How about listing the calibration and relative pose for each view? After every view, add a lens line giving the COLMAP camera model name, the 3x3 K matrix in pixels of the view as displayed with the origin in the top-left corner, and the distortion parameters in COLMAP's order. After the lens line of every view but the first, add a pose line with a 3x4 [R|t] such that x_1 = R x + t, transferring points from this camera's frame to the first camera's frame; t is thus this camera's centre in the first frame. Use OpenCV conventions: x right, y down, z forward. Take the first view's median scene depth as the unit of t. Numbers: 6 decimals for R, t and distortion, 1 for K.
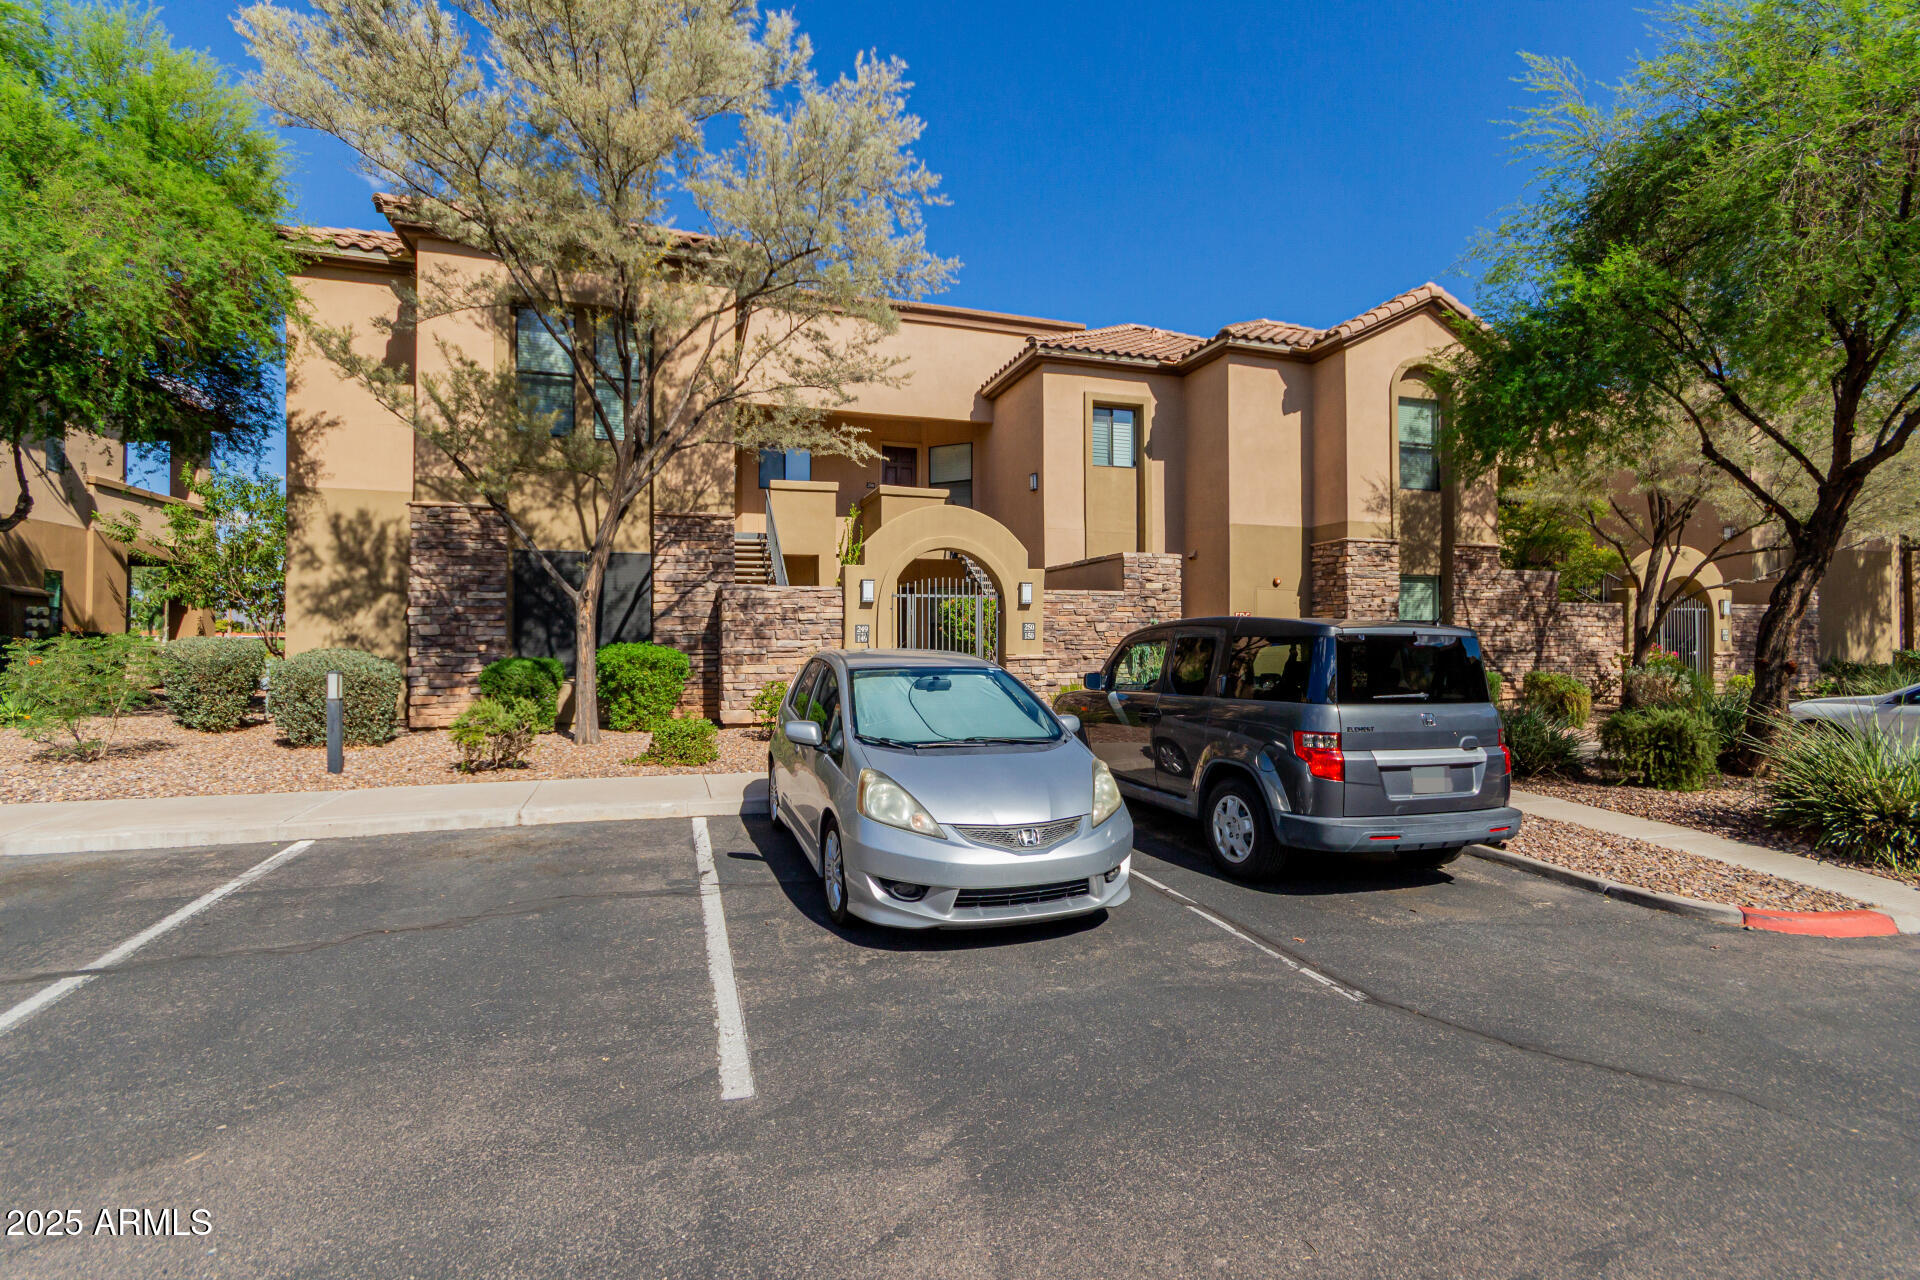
lens RADIAL K [[899.6, 0, 967.4], [0, 899.6, 638.4], [0, 0, 1]] dist [0.009133, 0.001003]
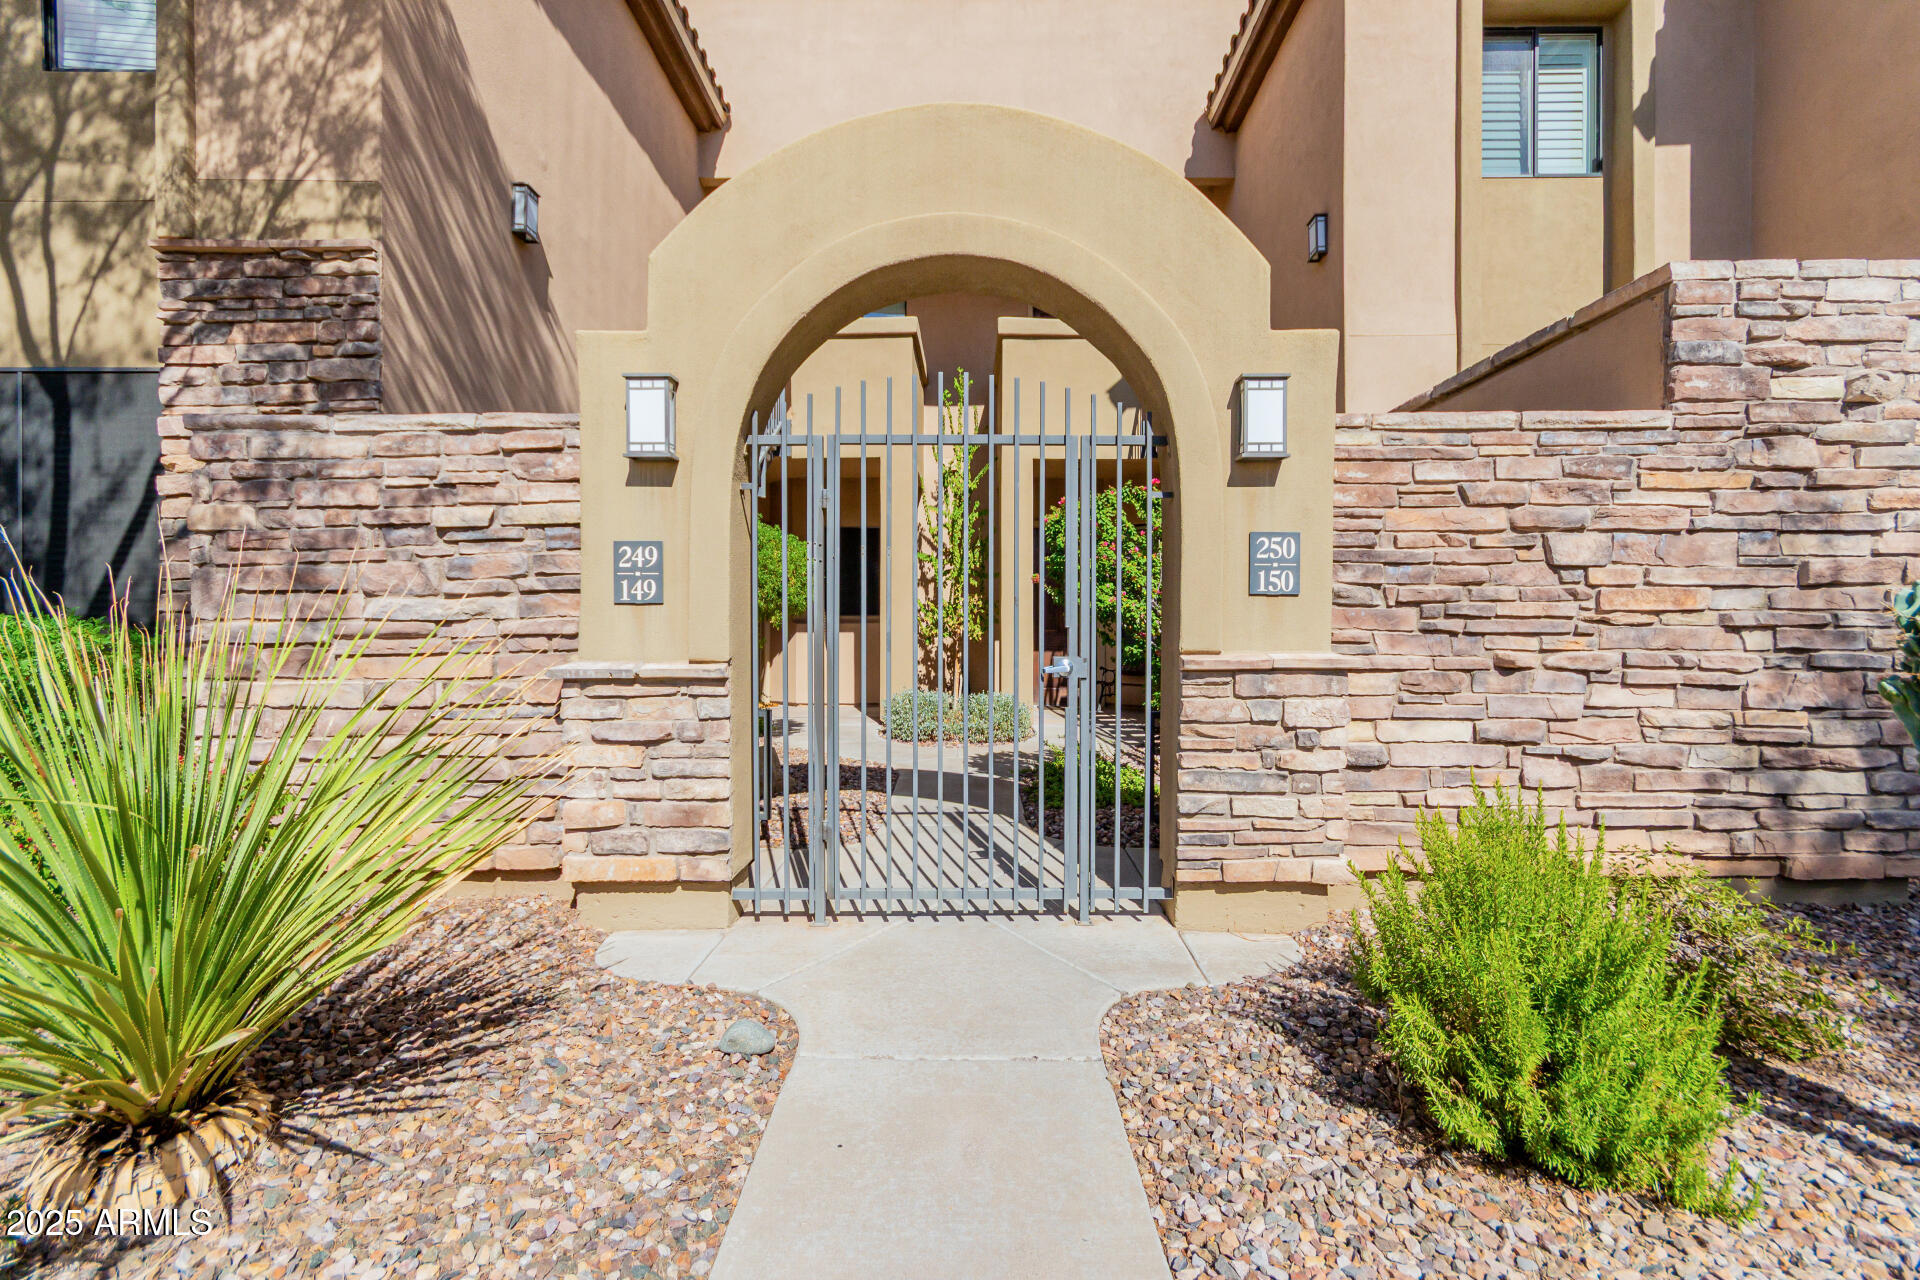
lens RADIAL K [[899.6, 0, 963.7], [0, 899.6, 633.4], [0, 0, 1]] dist [0.009133, 0.001003]
pose [[0.948645, -0.000033, -0.316341, 0.068239], [-0.001613, 0.999986, -0.004940, 0.014445], [0.316337, 0.005196, 0.948633, 0.749183]]
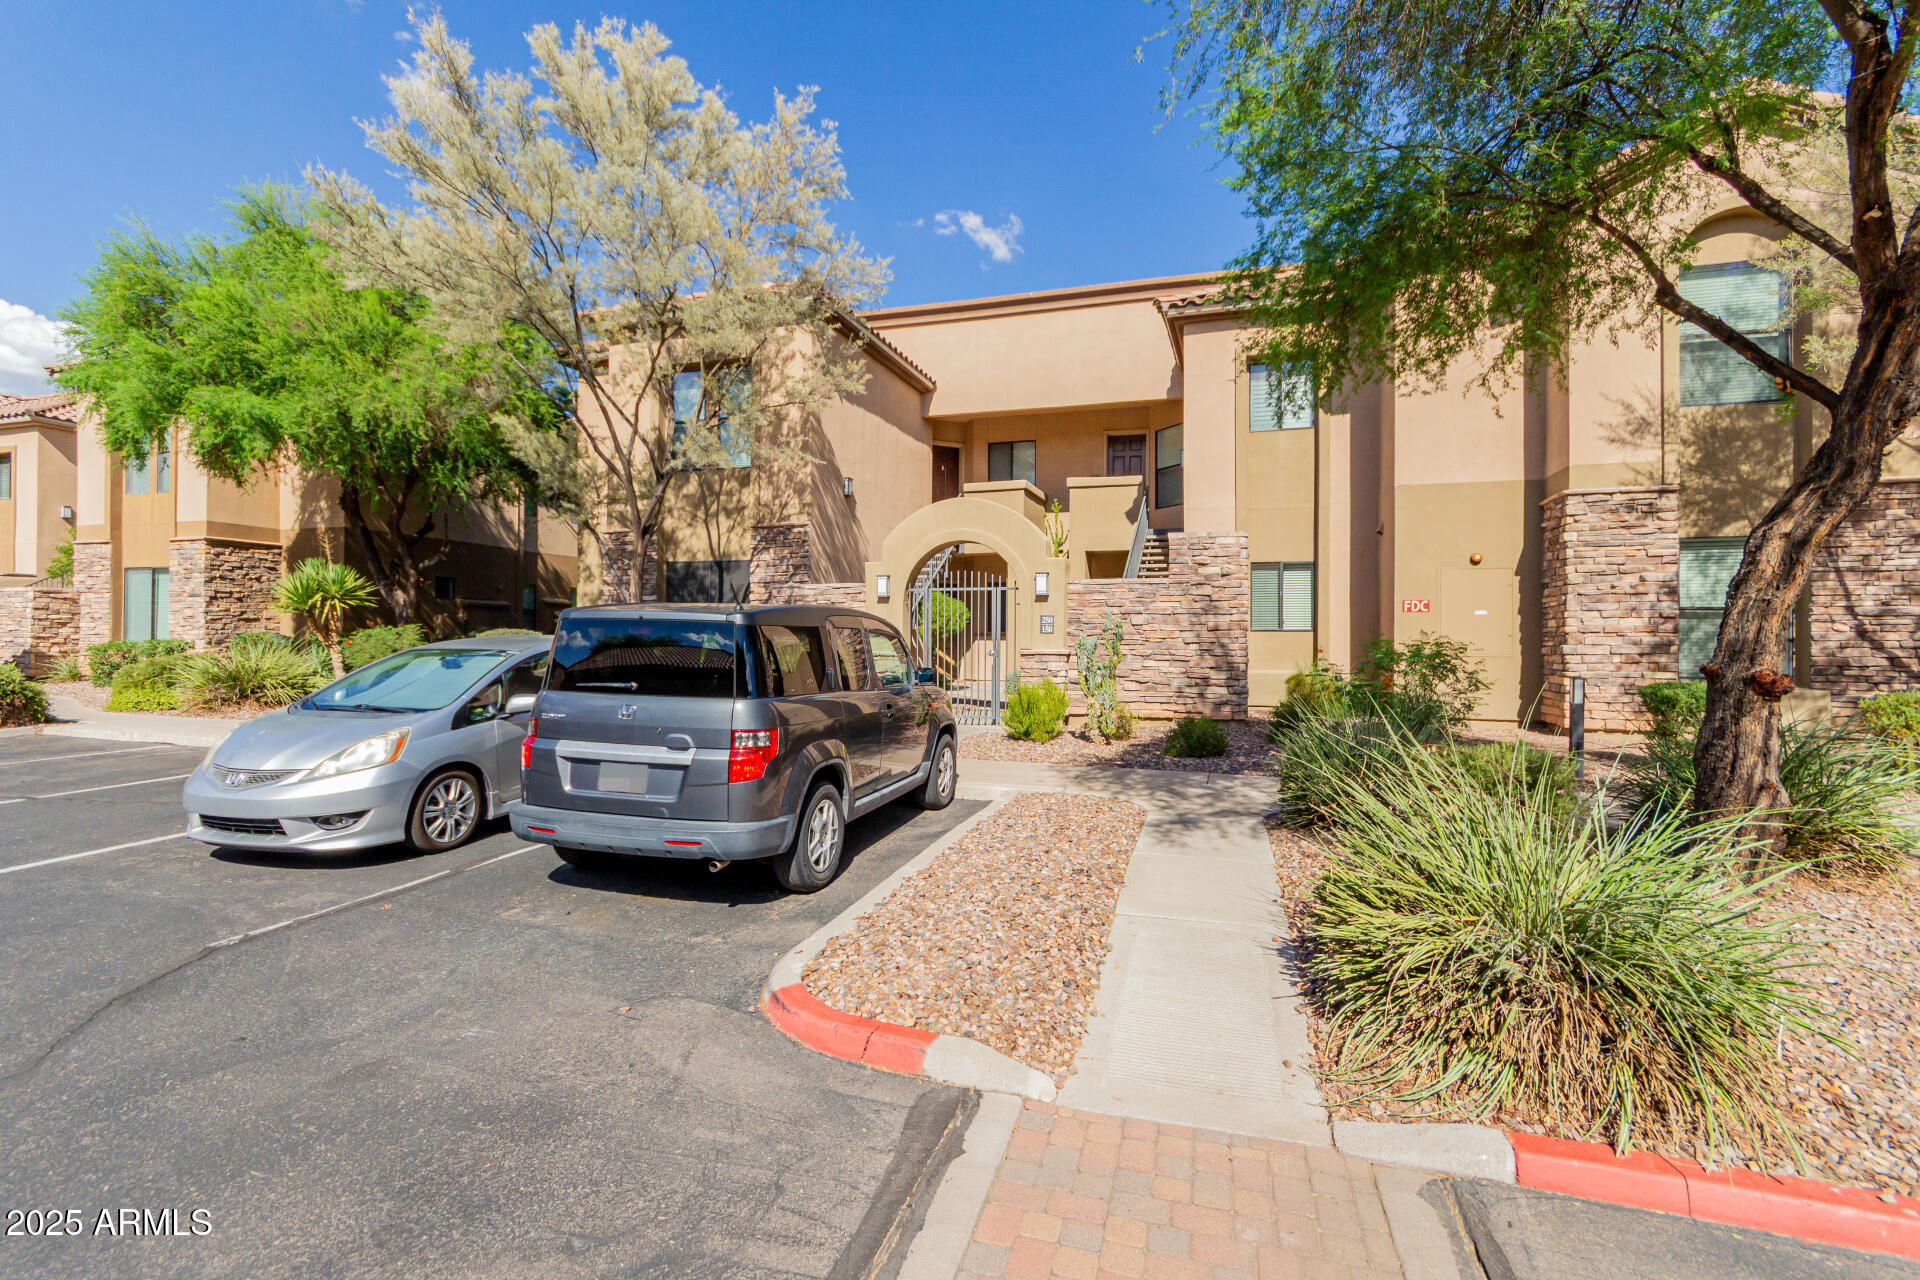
lens RADIAL K [[899.6, 0, 956.7], [0, 899.6, 634.6], [0, 0, 1]] dist [0.009133, 0.001003]
pose [[0.806921, 0.003941, -0.590646, 0.566109], [-0.006019, 0.999981, -0.001550, 0.005005], [0.590628, 0.004806, 0.806929, 0.199019]]
